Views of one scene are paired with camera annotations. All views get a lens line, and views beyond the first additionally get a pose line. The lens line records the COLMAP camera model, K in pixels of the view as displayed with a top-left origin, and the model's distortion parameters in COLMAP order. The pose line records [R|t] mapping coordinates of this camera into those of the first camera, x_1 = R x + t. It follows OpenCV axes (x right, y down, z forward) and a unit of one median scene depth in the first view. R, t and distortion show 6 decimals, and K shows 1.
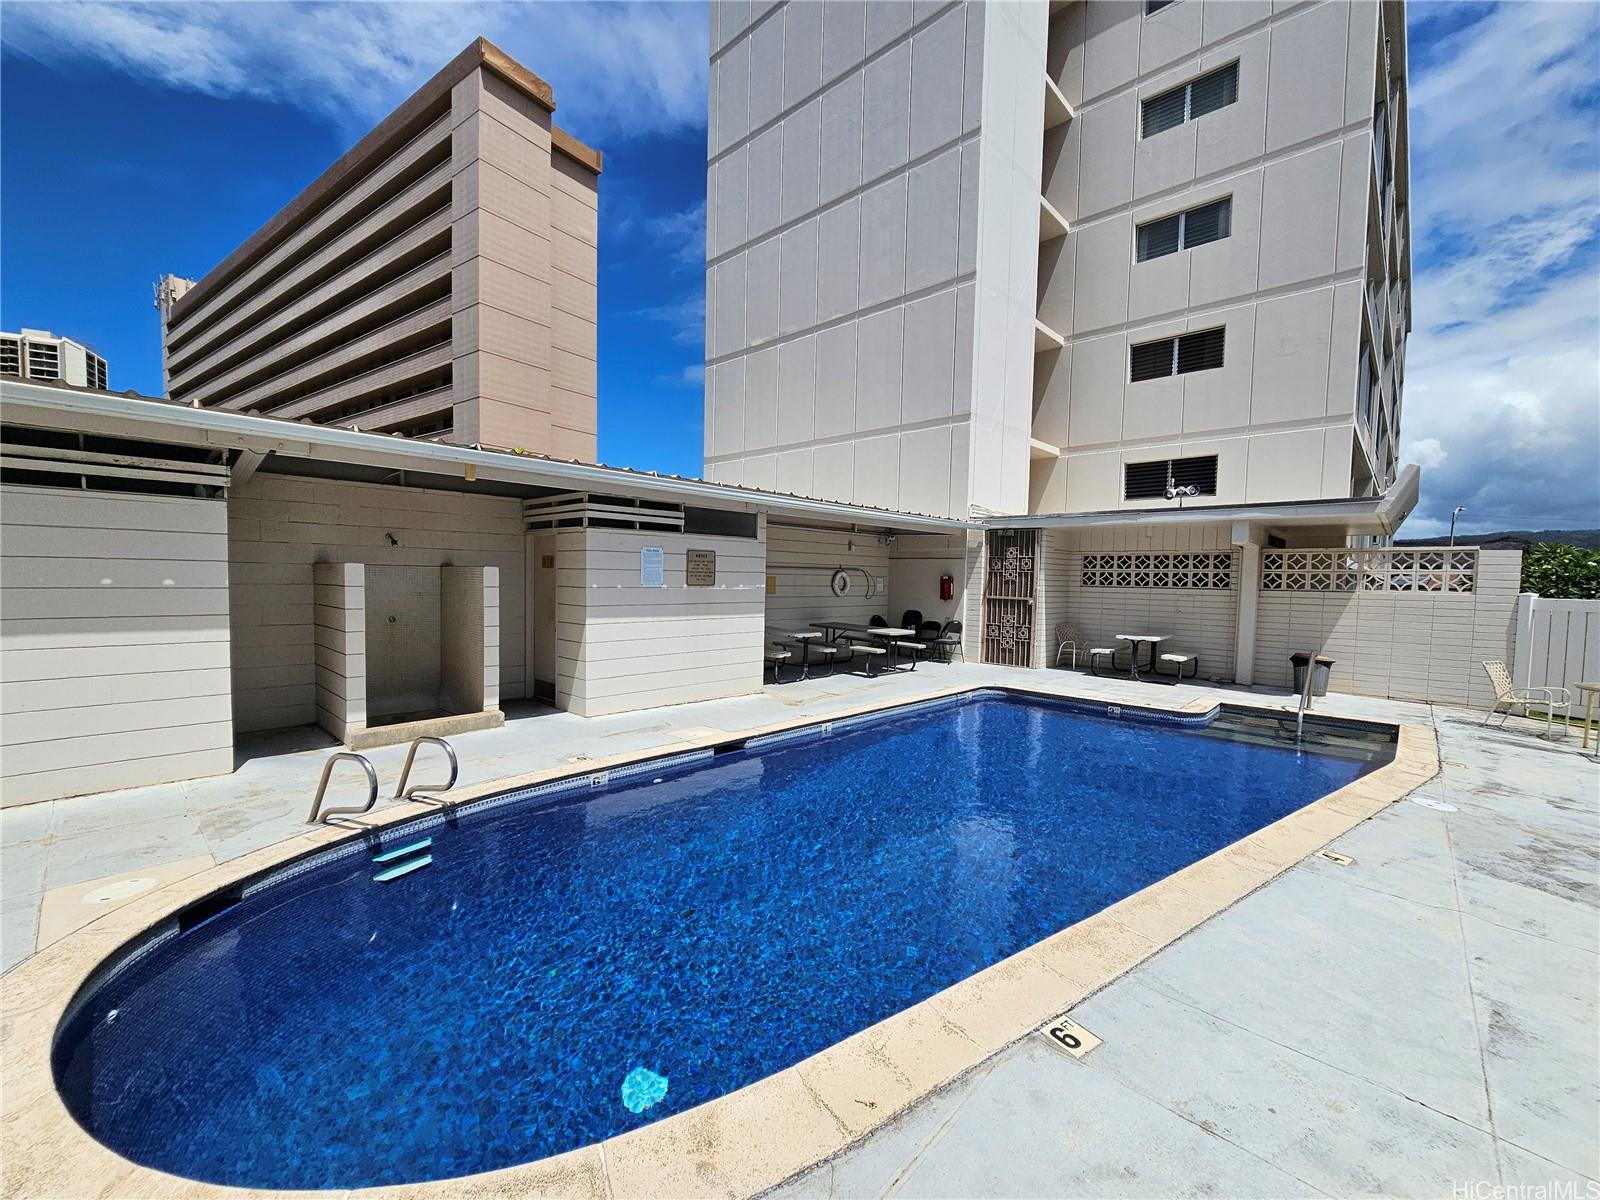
lens RADIAL K [[656.8, 0, 793.2], [0, 656.8, 612.5], [0, 0, 1]] dist [-0.000208, -0.000019]
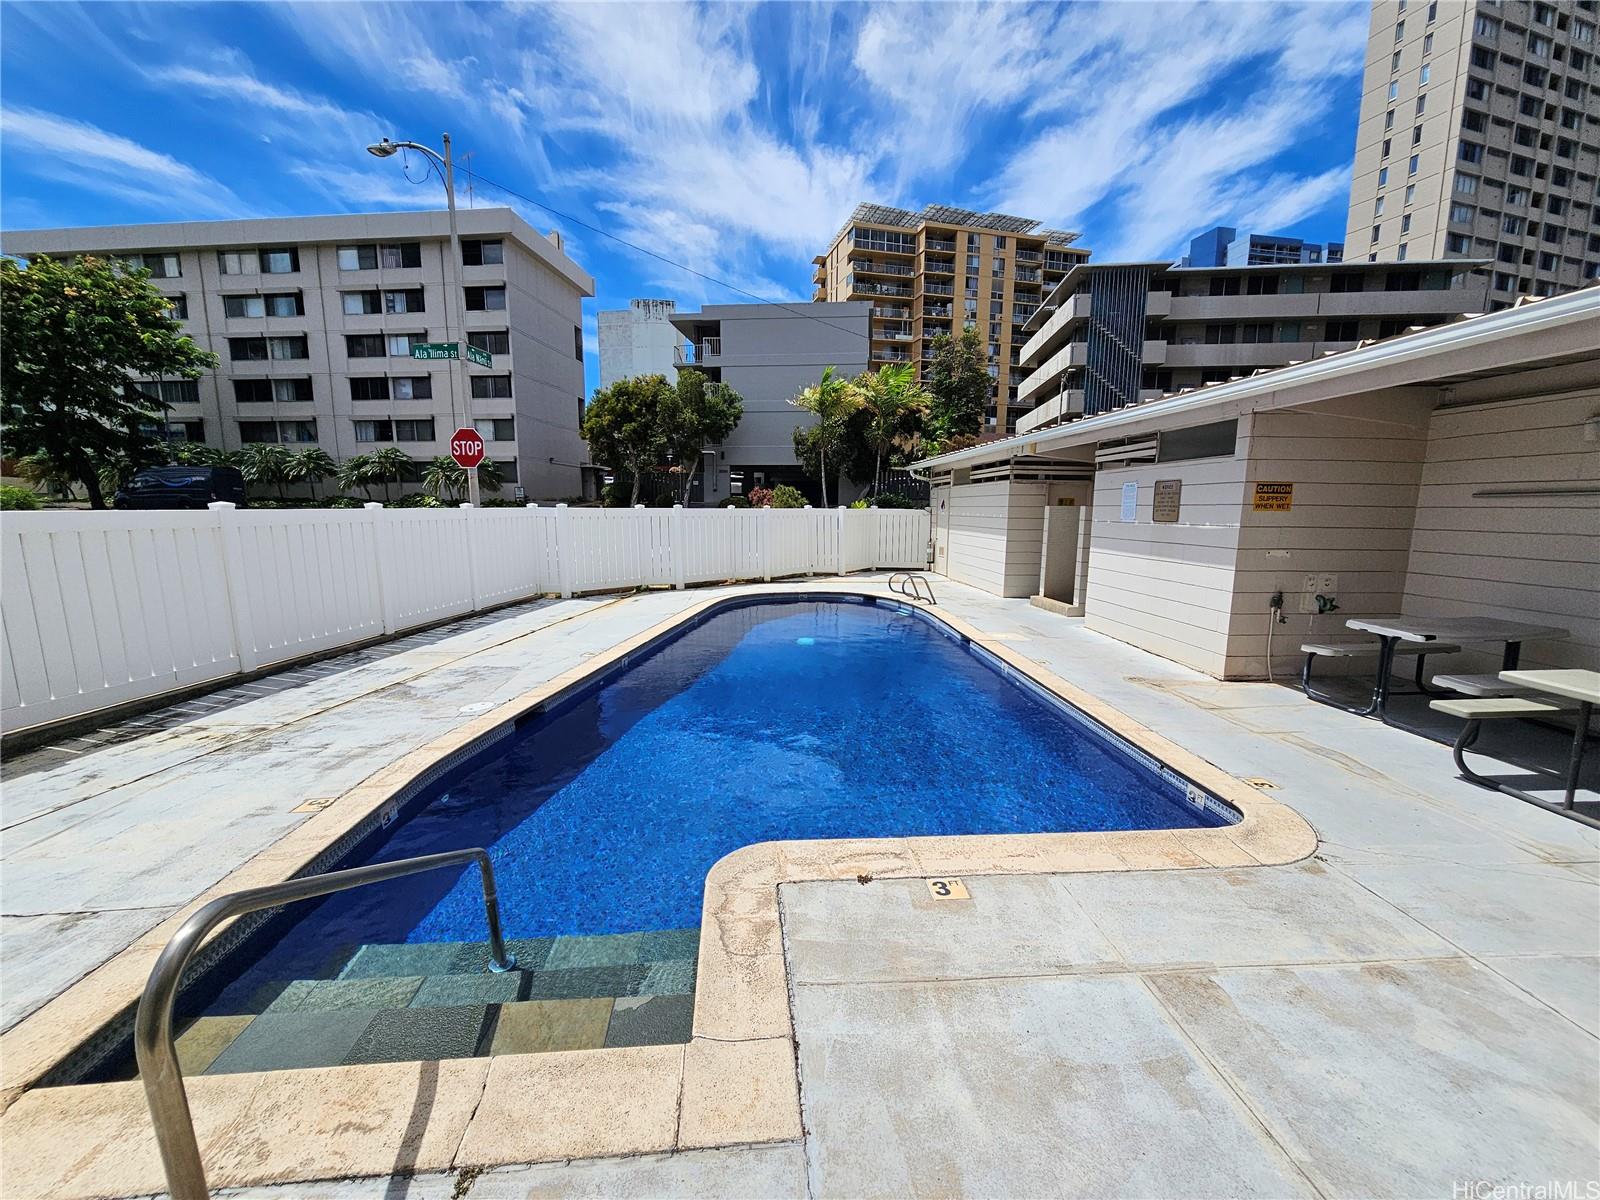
lens RADIAL K [[656.8, 0, 793.2], [0, 656.8, 612.5], [0, 0, 1]] dist [-0.000208, -0.000019]
pose [[-0.681992, 0.092750, -0.725455, 0.860712], [-0.059620, 0.981574, 0.181544, -0.053697], [0.728926, 0.167063, -0.663896, 1.281065]]
